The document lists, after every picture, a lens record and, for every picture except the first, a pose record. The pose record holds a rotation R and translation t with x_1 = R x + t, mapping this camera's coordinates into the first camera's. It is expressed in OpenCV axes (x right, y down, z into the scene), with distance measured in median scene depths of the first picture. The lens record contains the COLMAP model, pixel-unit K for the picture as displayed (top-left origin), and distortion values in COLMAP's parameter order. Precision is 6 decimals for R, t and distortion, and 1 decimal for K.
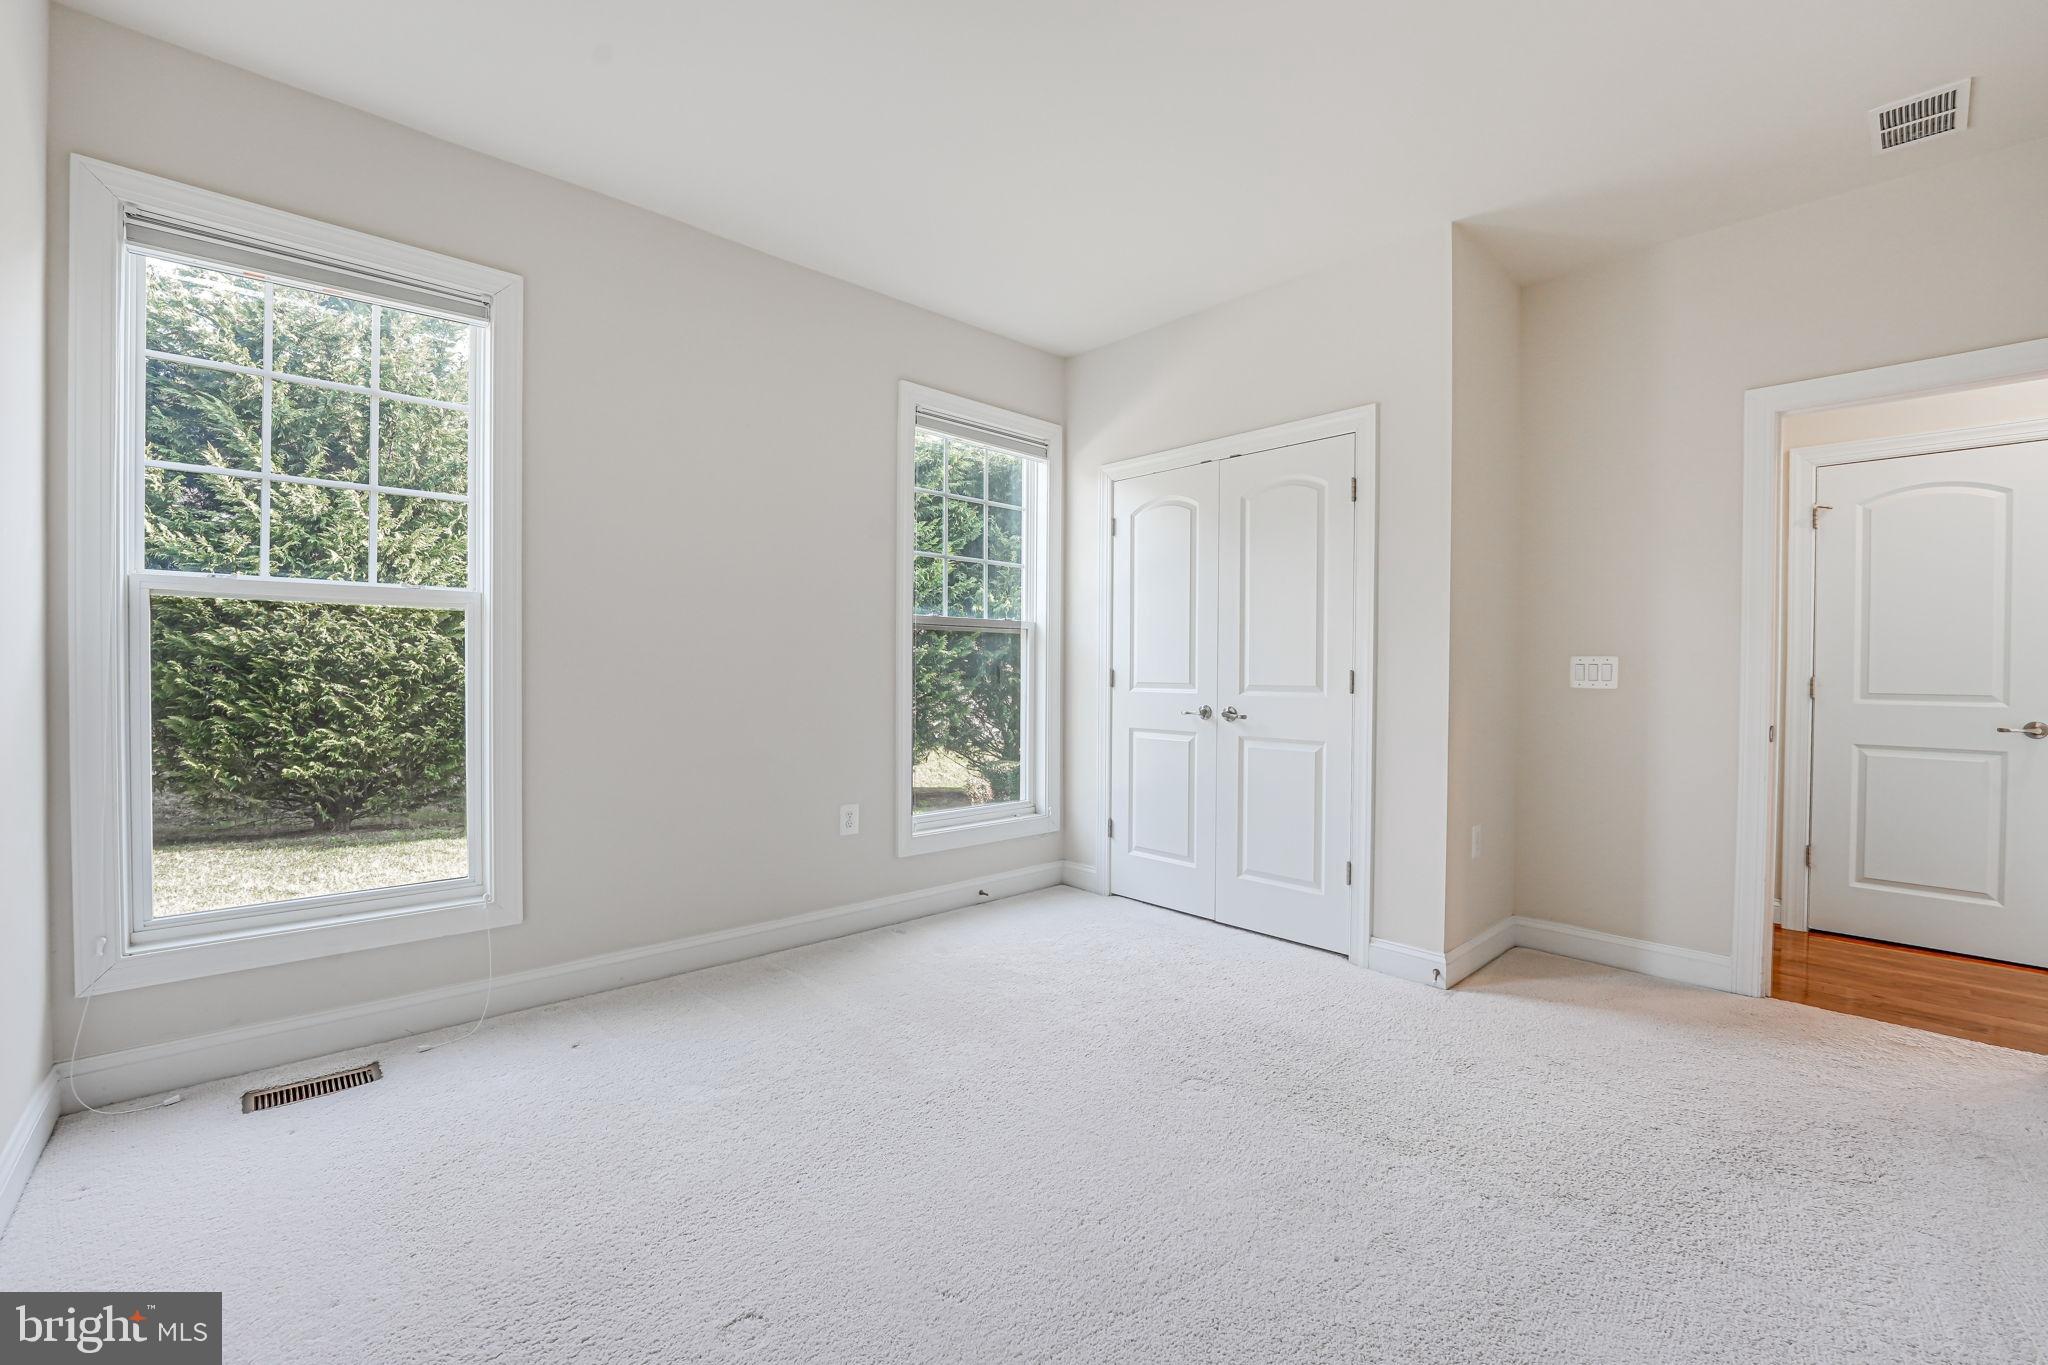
lens RADIAL K [[840.2, 0, 1021.4], [0, 840.2, 678.9], [0, 0, 1]] dist [-0.022976, 0.001639]
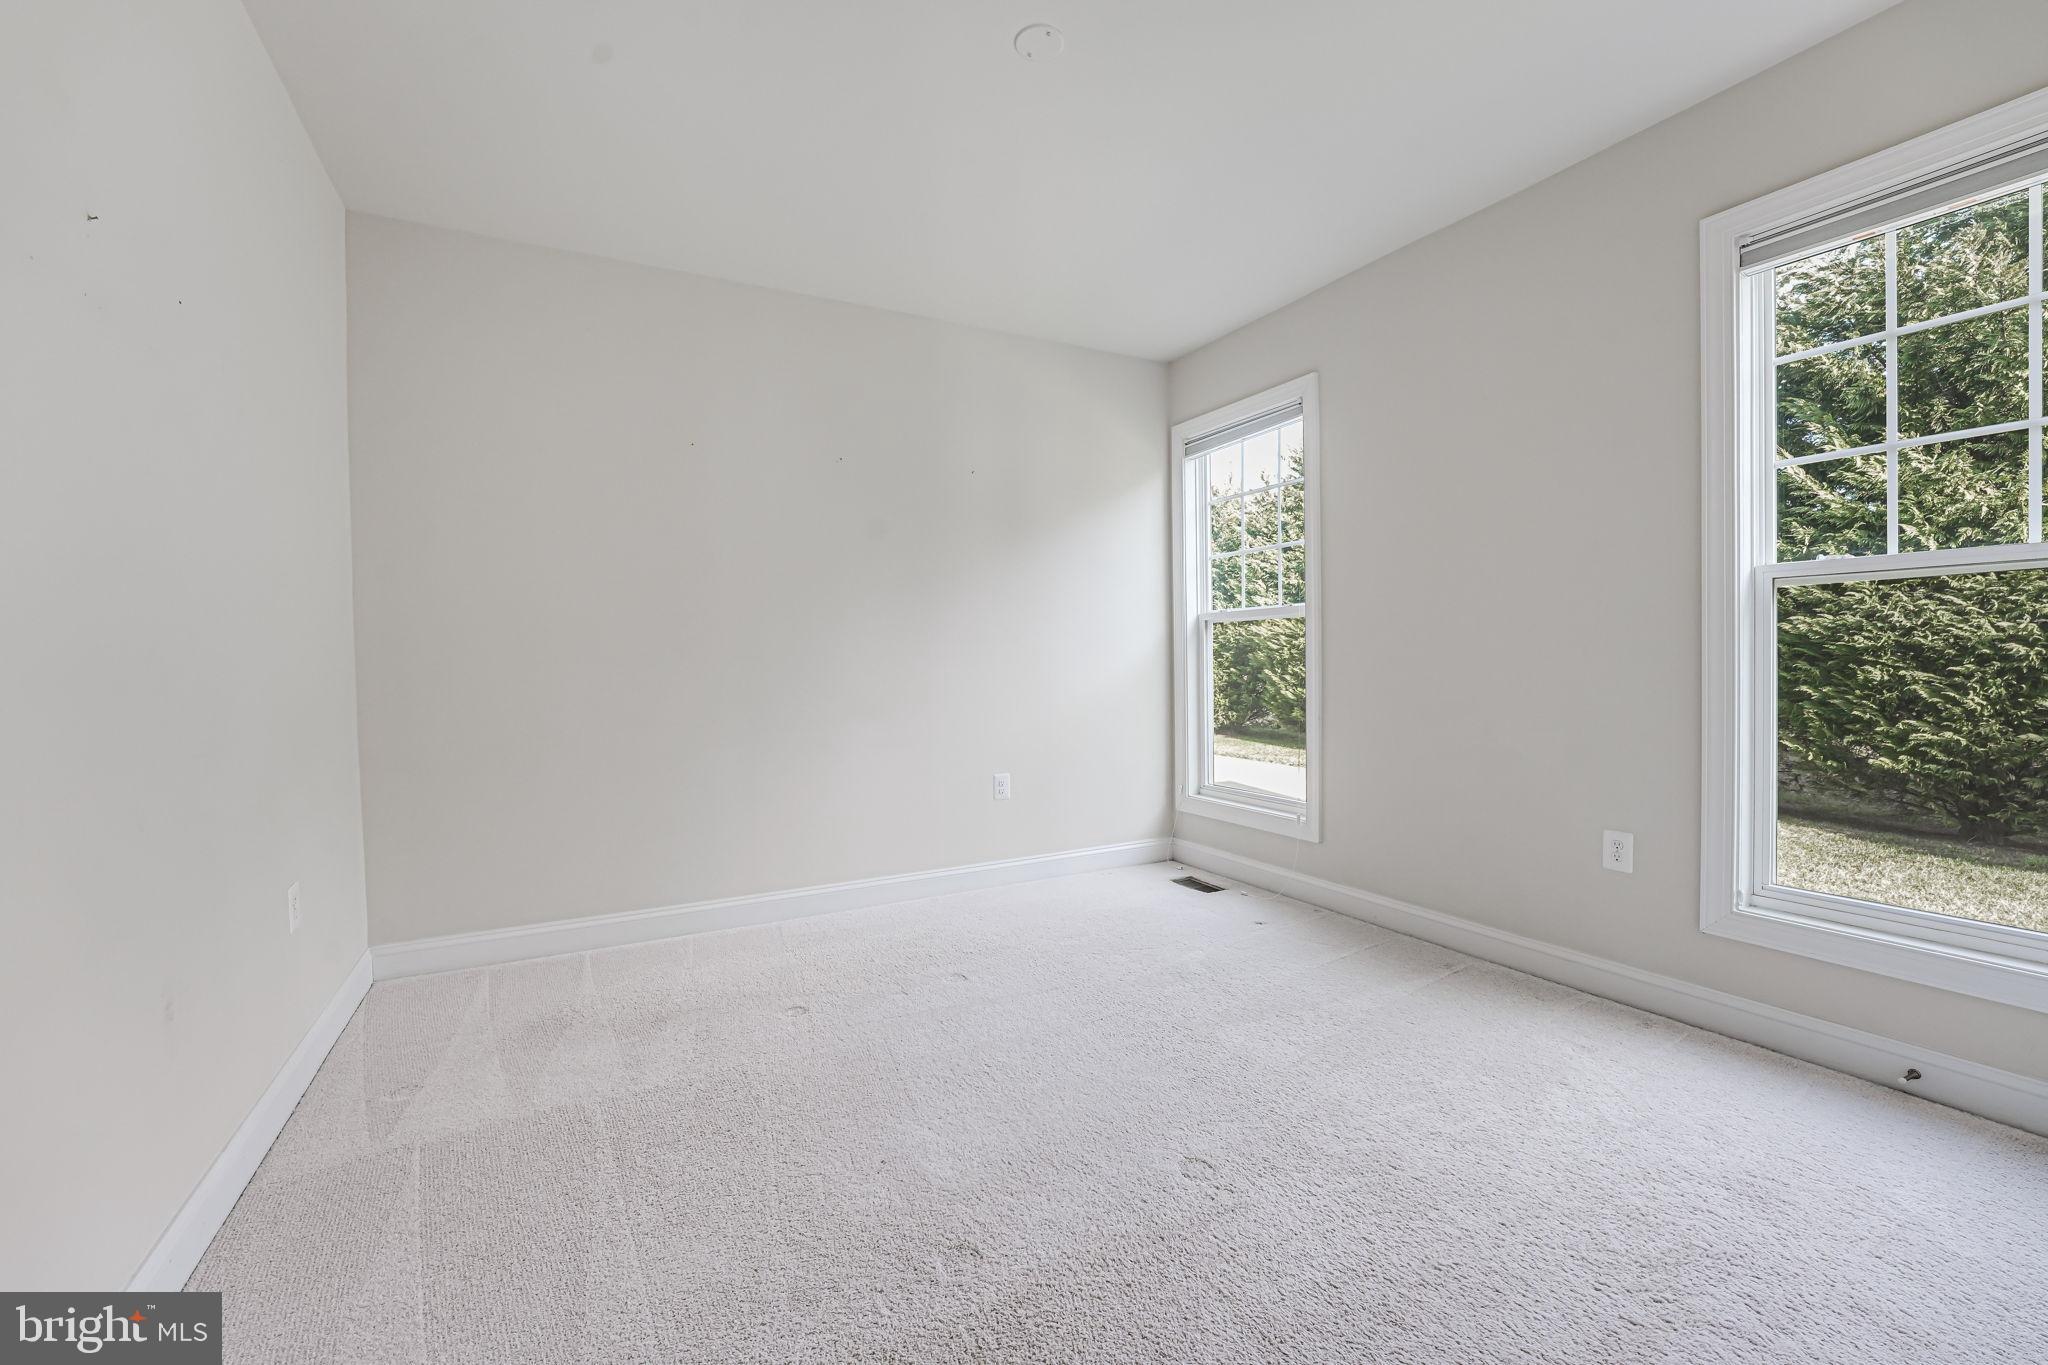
lens RADIAL K [[840.2, 0, 1023.1], [0, 840.2, 673.2], [0, 0, 1]] dist [-0.022976, 0.001639]
pose [[-0.236696, 0.011494, -0.971516, 0.274805], [-0.001849, 0.999923, 0.012281, -0.001009], [0.971582, 0.004704, -0.236656, 0.274212]]
